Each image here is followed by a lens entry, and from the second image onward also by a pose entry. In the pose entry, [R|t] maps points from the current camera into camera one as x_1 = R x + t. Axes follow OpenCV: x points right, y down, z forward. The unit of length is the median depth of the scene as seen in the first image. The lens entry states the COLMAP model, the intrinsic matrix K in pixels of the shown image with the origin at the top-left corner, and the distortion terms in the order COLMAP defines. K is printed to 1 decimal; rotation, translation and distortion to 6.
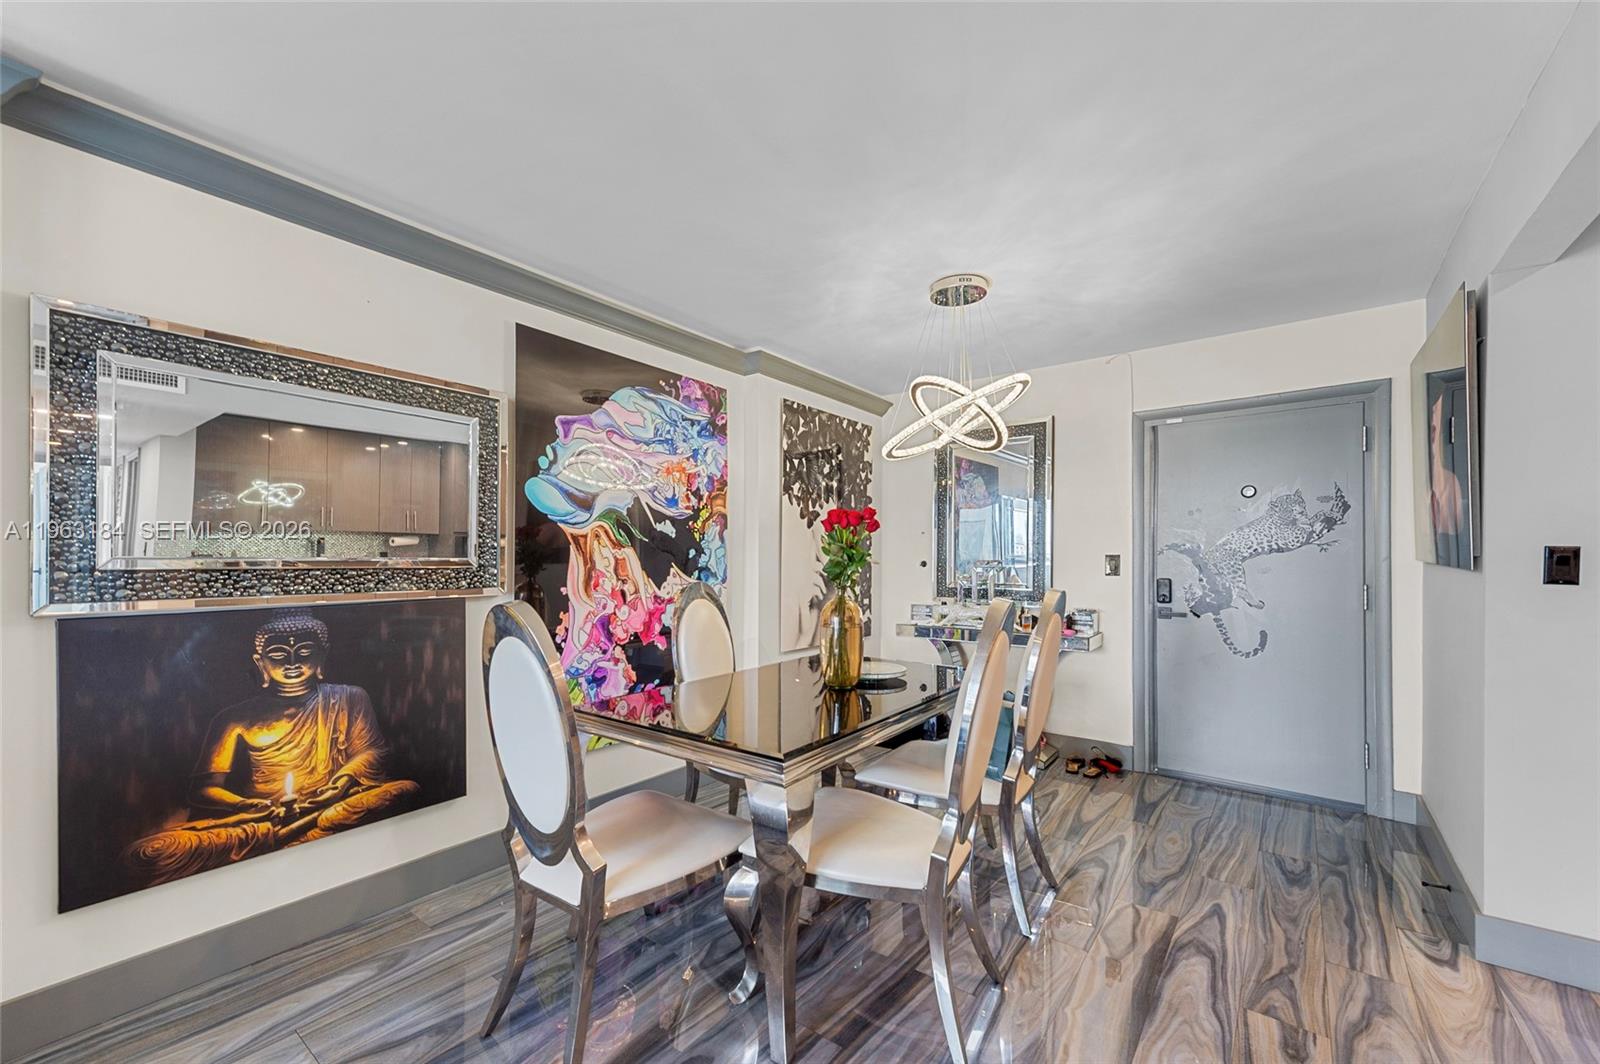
lens RADIAL K [[641.0, 0, 801.3], [0, 641.0, 555.0], [0, 0, 1]] dist [0.003447, 0.000084]
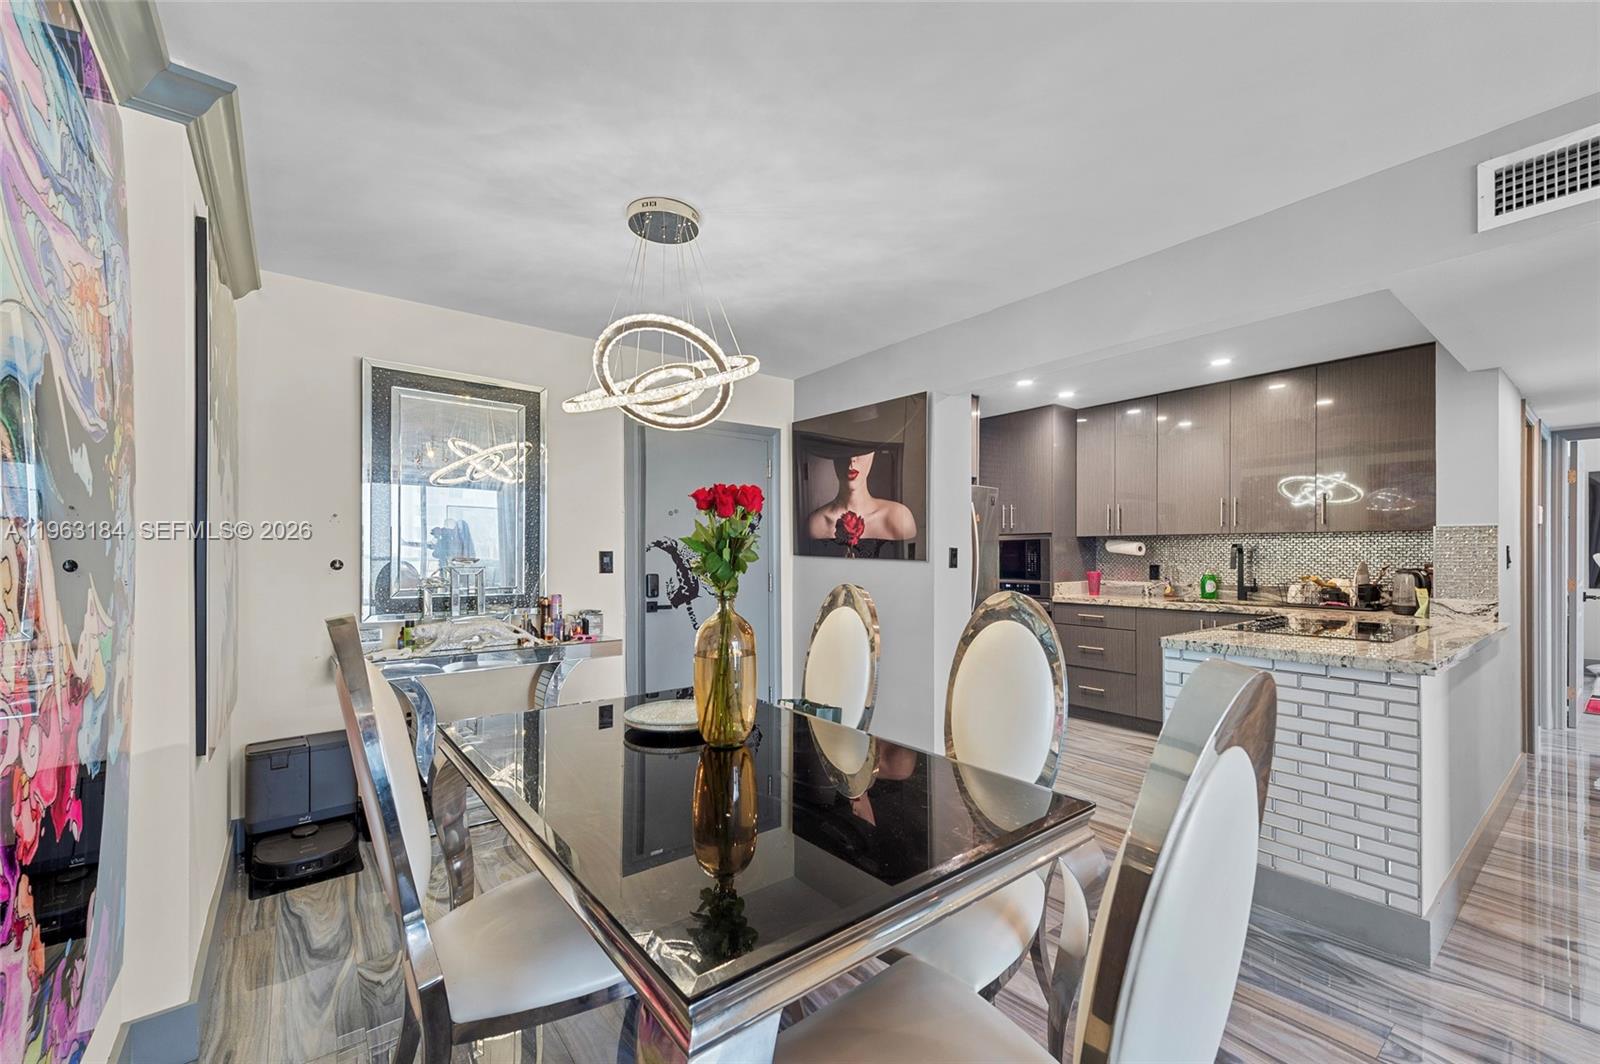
lens RADIAL K [[641.0, 0, 801.3], [0, 641.0, 555.0], [0, 0, 1]] dist [0.003447, 0.000084]
pose [[0.253011, -0.002362, 0.967461, -0.414717], [-0.004601, 0.999983, 0.003645, 0.000893], [-0.967453, -0.005373, 0.252995, 0.534475]]
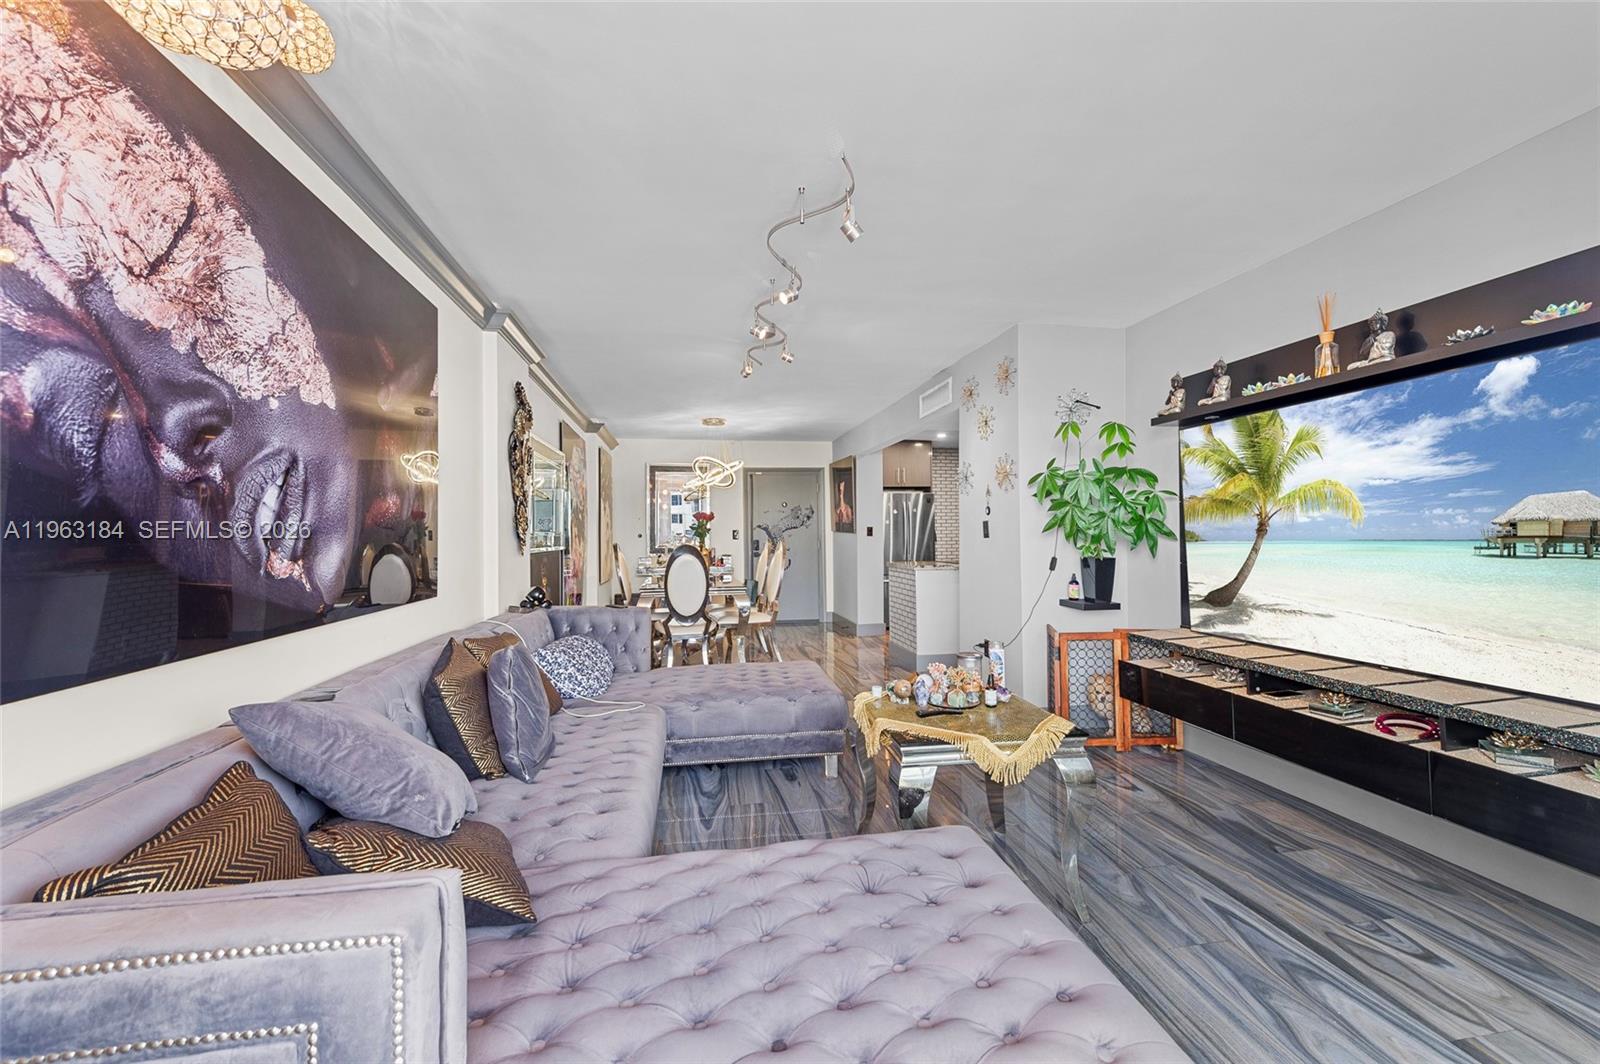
lens RADIAL K [[649.6, 0, 800.0], [0, 649.6, 532.0], [0, 0, 1]] dist [-0.000545, -0.003295]
pose [[0.653489, -0.005831, 0.756913, -1.214097], [0.009395, 0.999956, -0.000408, 0.010591], [-0.756877, 0.007378, 0.653515, -0.727598]]
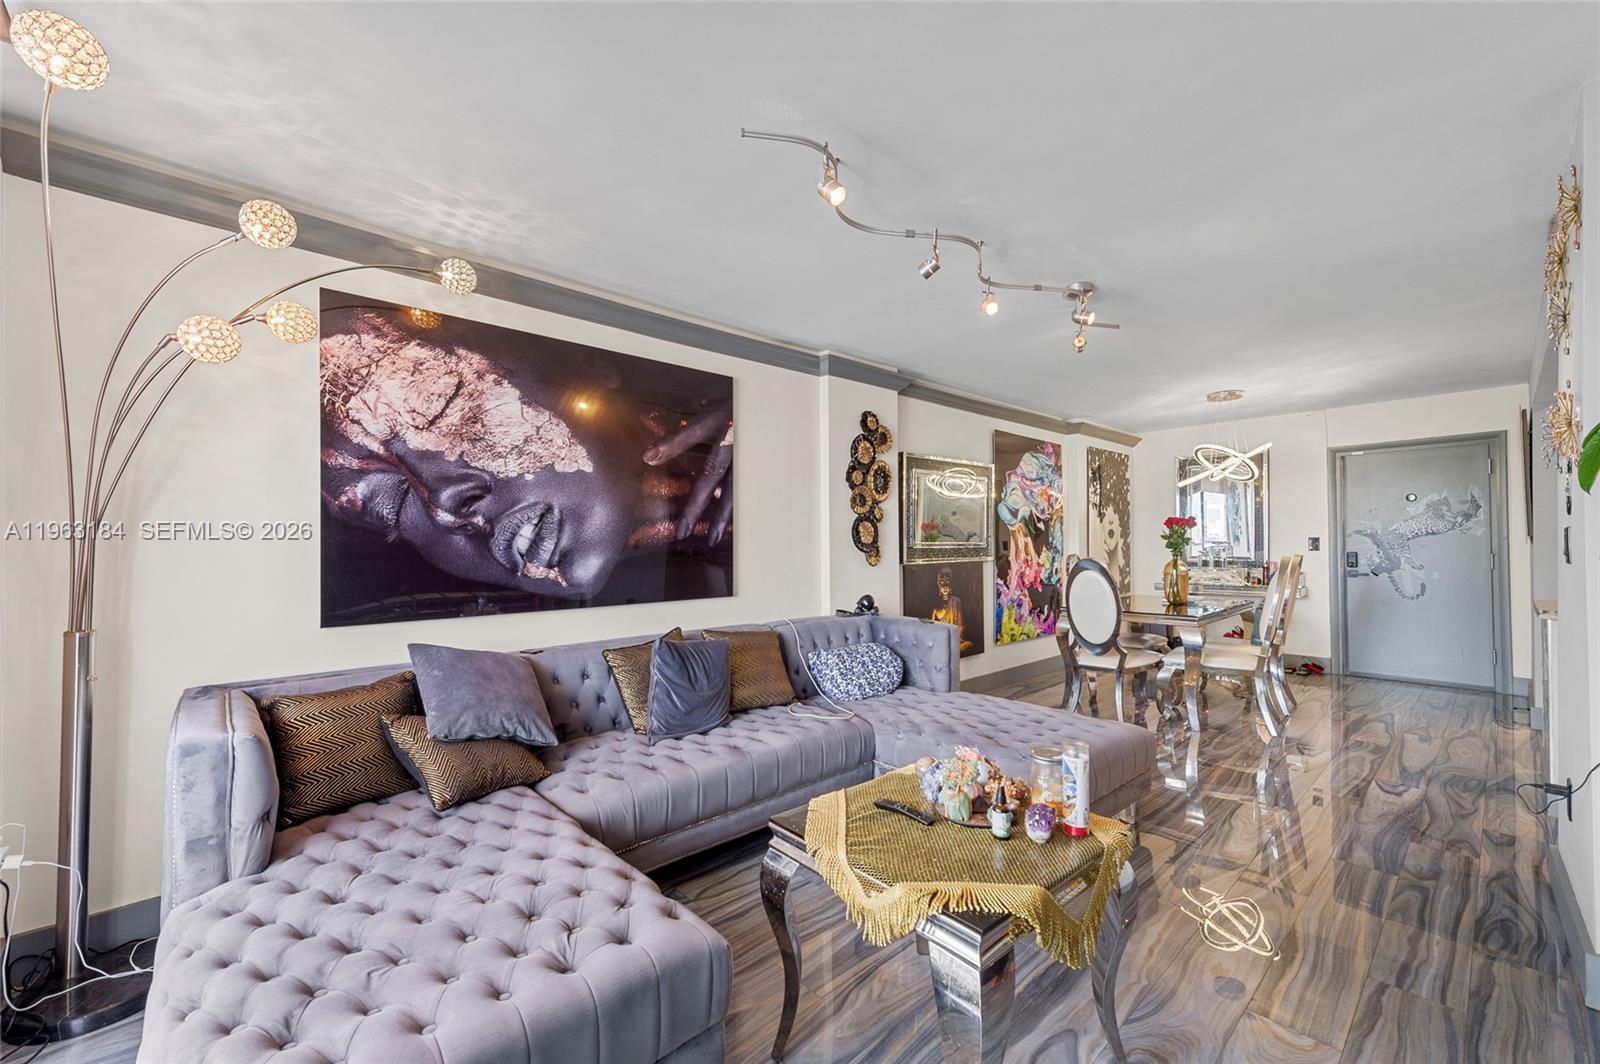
lens RADIAL K [[635.5, 0, 801.1], [0, 635.5, 537.9], [0, 0, 1]] dist [0.003576, -0.000211]
pose [[0.982650, -0.011630, -0.185106, -0.523795], [0.010621, 0.999923, -0.006444, -0.003027], [0.185167, 0.004366, 0.982697, -0.872235]]
